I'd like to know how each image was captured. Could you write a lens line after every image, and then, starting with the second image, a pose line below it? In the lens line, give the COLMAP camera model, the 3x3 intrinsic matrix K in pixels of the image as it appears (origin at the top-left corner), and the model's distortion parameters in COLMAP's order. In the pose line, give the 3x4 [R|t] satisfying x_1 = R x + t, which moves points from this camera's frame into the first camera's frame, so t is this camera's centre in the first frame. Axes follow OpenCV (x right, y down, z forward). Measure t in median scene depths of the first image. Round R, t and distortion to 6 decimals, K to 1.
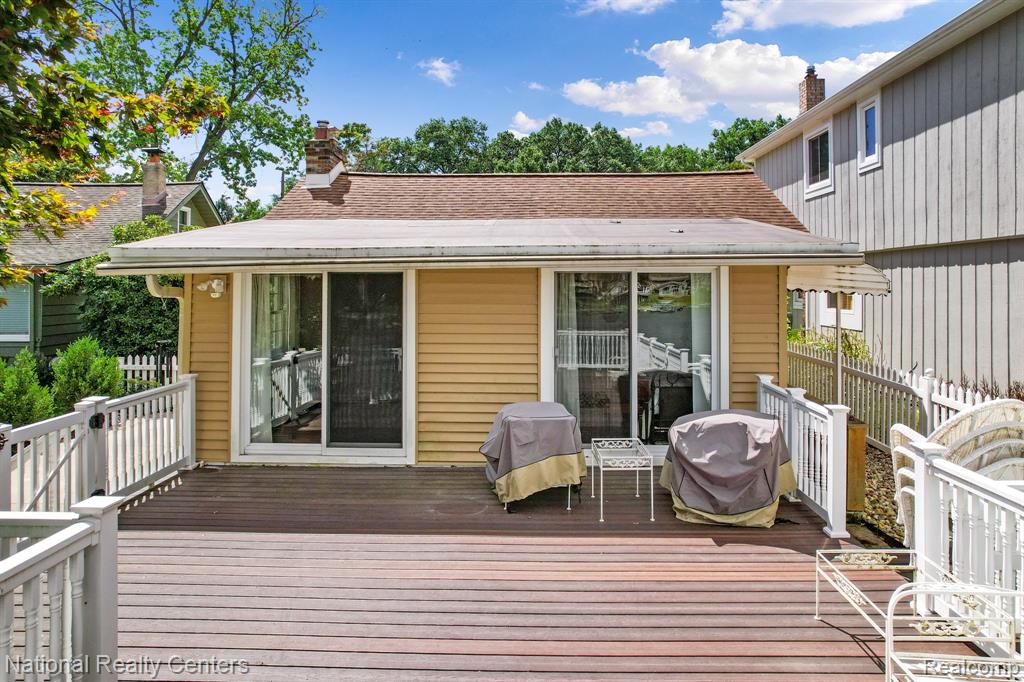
lens RADIAL K [[657.6, 0, 511.7], [0, 657.6, 336.0], [0, 0, 1]] dist [-0.070741, 0.064347]
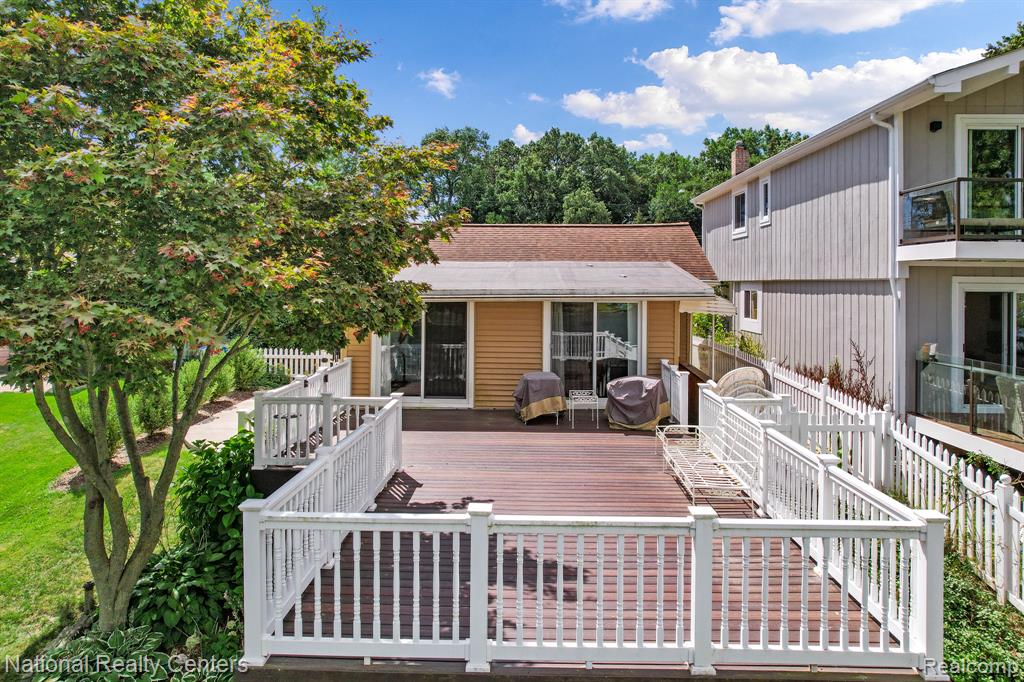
lens RADIAL K [[663.9, 0, 512.0], [0, 663.9, 341.0], [0, 0, 1]] dist [-0.167707, 0.413860]
pose [[0.999974, 0.005634, 0.004524, -0.029824], [-0.005682, 0.999927, 0.010661, -0.005490], [-0.004463, -0.010686, 0.999933, -0.495932]]
